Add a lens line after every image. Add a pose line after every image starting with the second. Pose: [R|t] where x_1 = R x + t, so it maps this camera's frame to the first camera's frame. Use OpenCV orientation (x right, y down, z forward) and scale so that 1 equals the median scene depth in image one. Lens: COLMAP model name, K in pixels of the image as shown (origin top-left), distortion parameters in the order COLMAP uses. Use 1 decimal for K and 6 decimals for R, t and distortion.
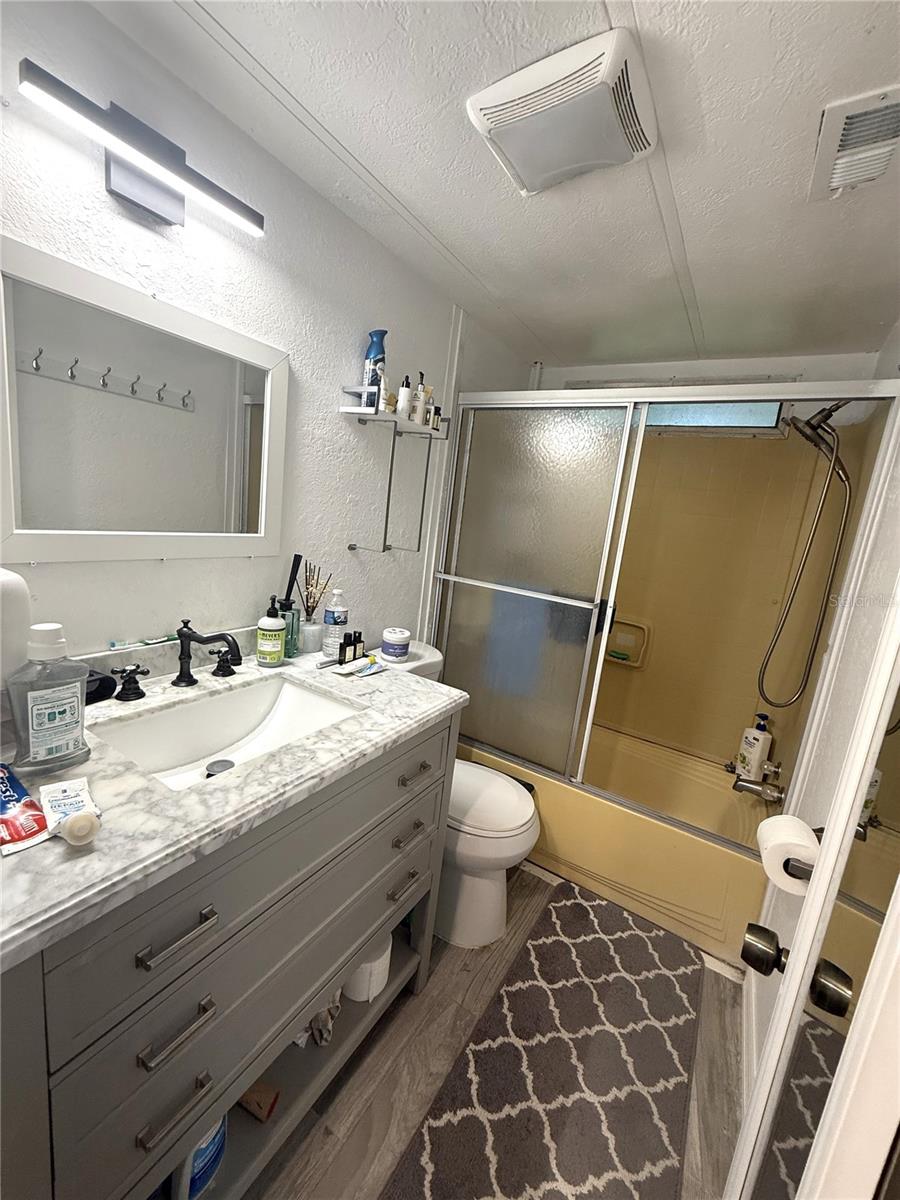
lens RADIAL K [[478.5, 0, 451.0], [0, 478.5, 595.6], [0, 0, 1]] dist [0.001099, -0.000073]
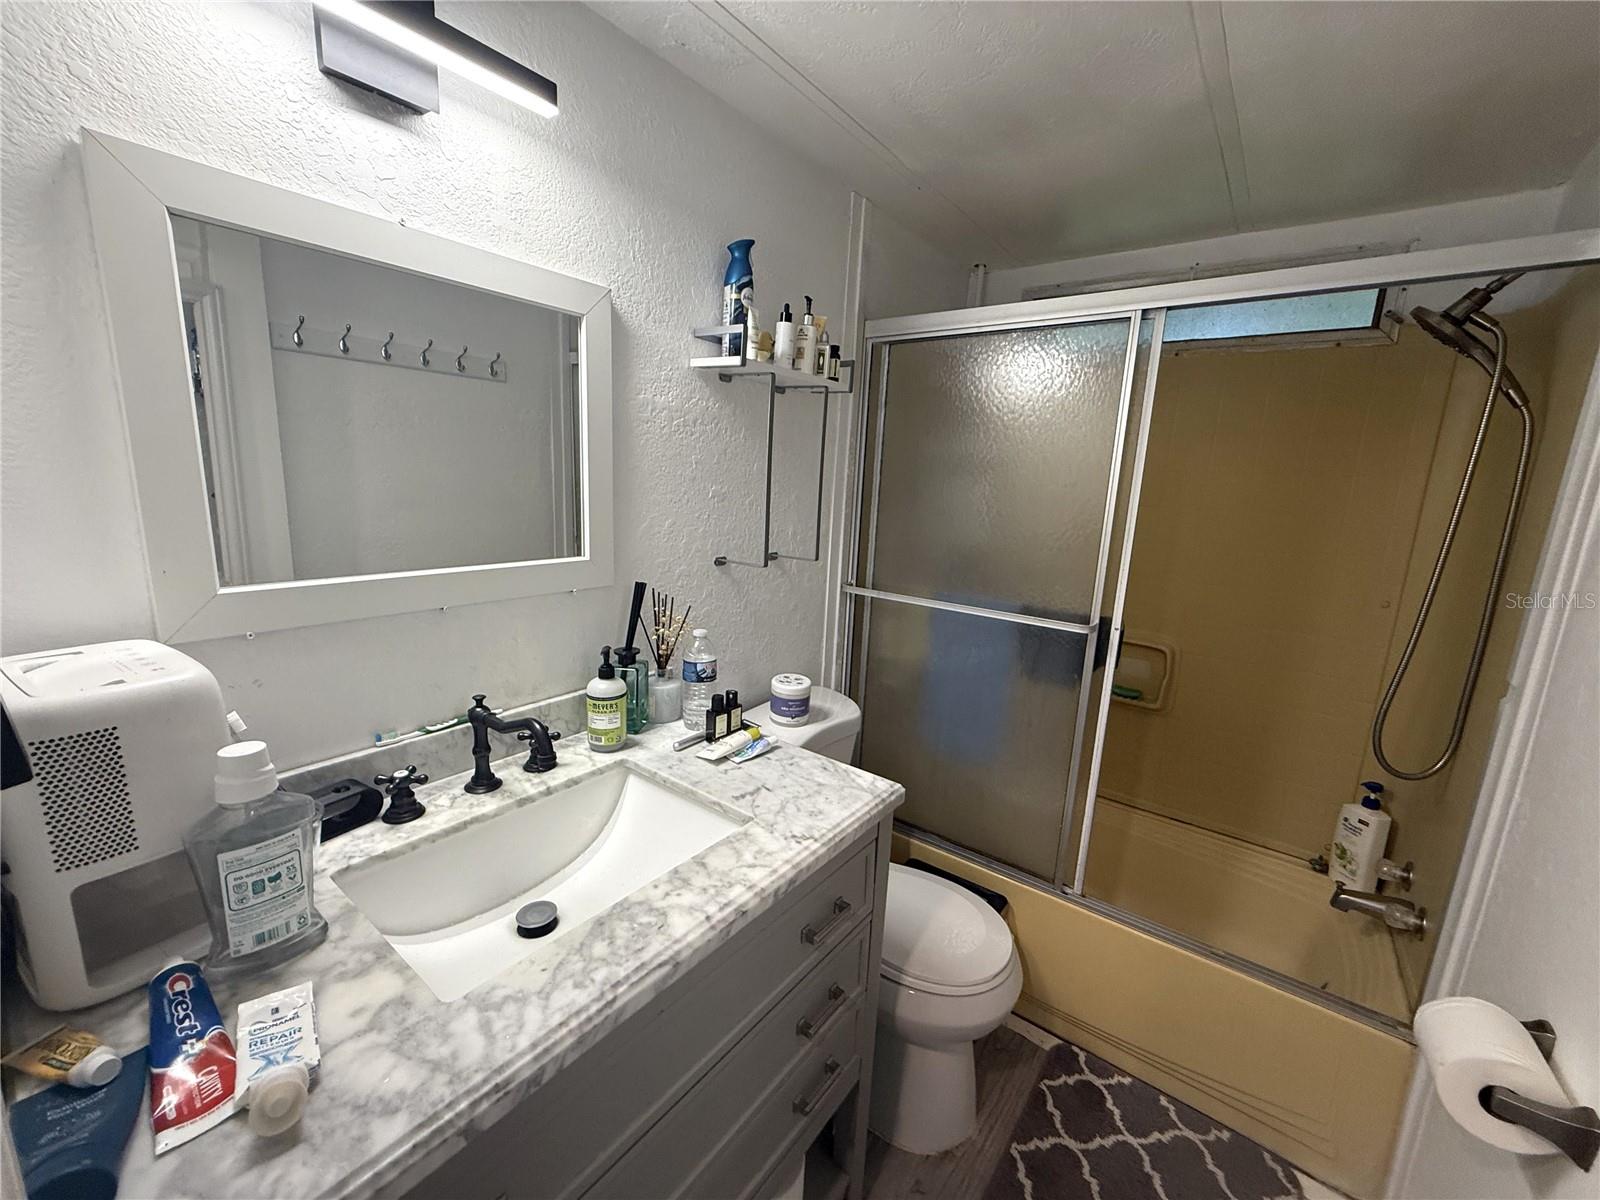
lens RADIAL K [[638.0, 0, 796.7], [0, 638.0, 598.3], [0, 0, 1]] dist [0.001099, -0.000073]
pose [[0.992703, -0.049050, -0.110160, 0.000389], [0.049680, 0.998761, 0.002984, -0.051925], [0.109878, -0.008435, 0.993909, 0.115158]]
